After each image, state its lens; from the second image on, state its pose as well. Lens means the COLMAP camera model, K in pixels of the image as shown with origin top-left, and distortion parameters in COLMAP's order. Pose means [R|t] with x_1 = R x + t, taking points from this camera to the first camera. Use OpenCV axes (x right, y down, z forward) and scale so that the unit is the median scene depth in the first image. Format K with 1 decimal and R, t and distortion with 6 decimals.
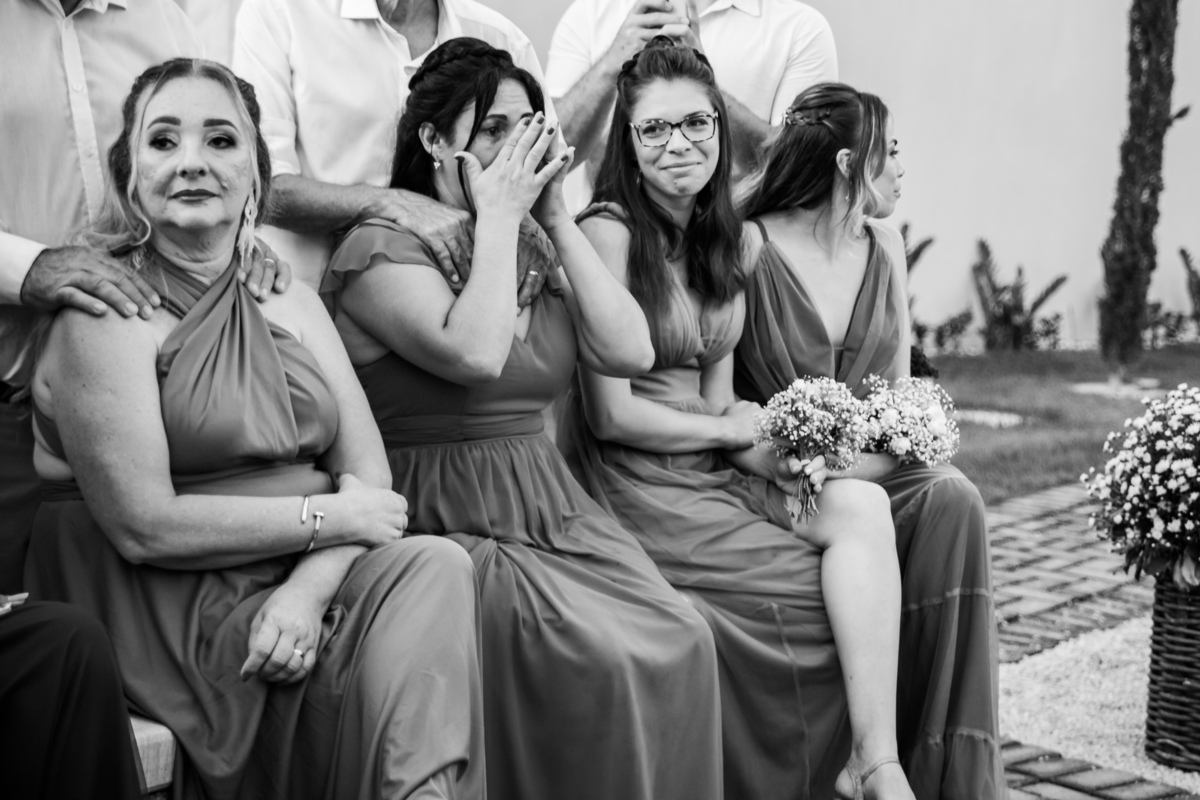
lens RADIAL K [[2623.0, 0, 600.0], [0, 2623.0, 400.0], [0, 0, 1]] dist [0.021129, 0.136064]
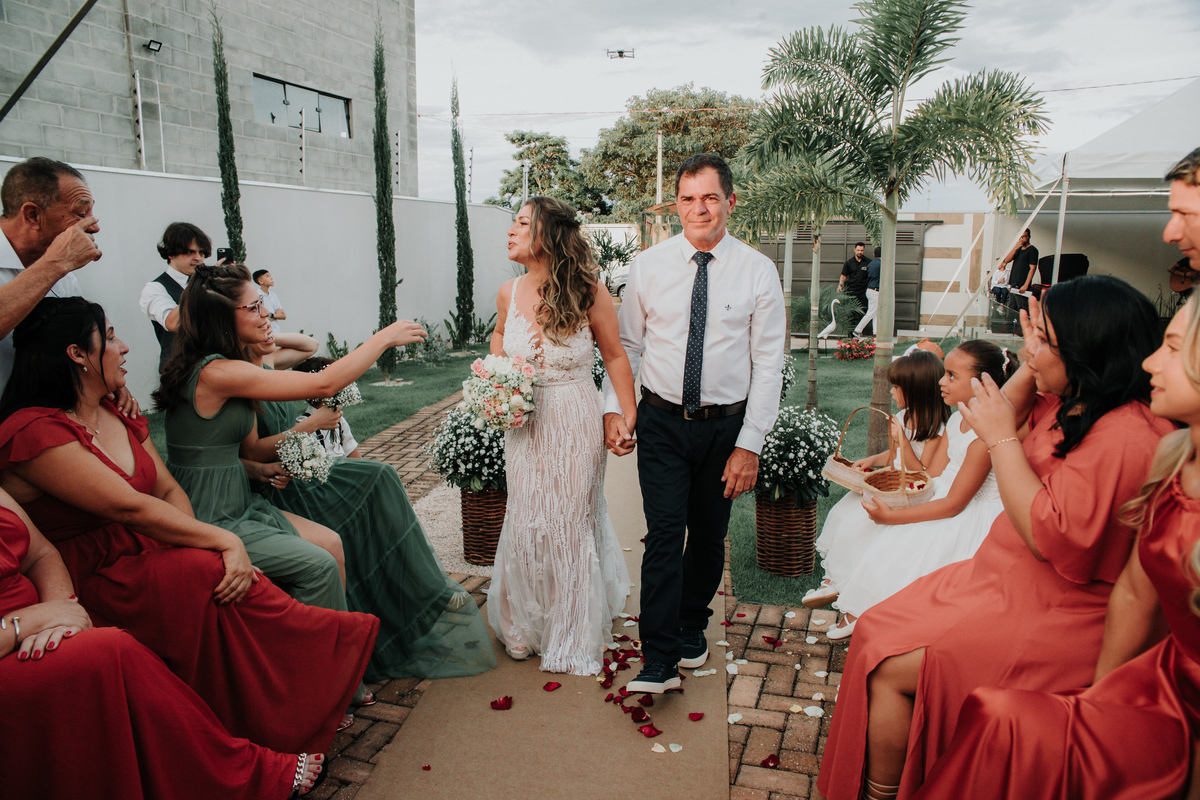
lens RADIAL K [[837.2, 0, 600.0], [0, 837.2, 400.0], [0, 0, 1]] dist [-0.111263, 0.094797]
pose [[0.884131, -0.128485, 0.449226, -0.000912], [0.111130, 0.991683, 0.064919, -0.021019], [-0.453831, -0.007474, 0.891056, 0.139668]]
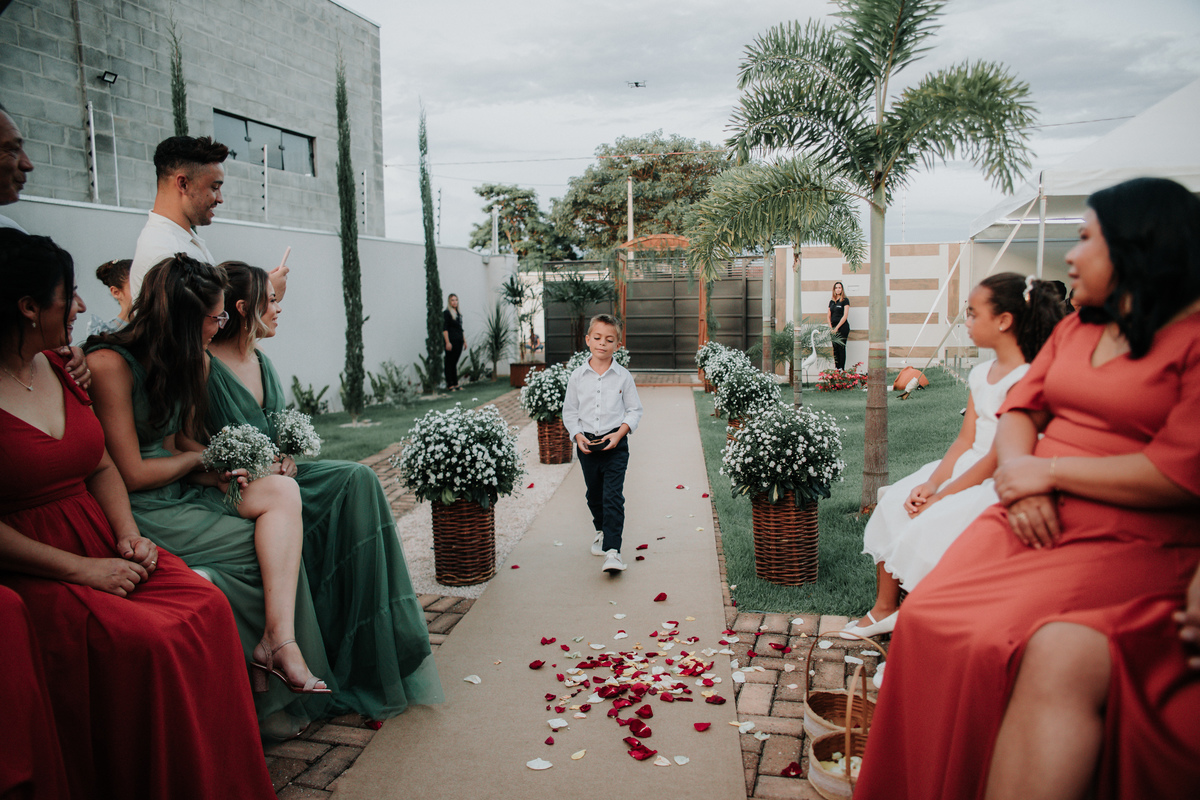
lens RADIAL K [[850.8, 0, 600.0], [0, 850.8, 400.0], [0, 0, 1]] dist [-0.110404, 0.095051]
pose [[0.867108, -0.120009, 0.483448, 0.003590], [0.134769, 0.990868, 0.004249, 0.000794], [-0.479543, 0.061470, 0.875363, 0.159363]]
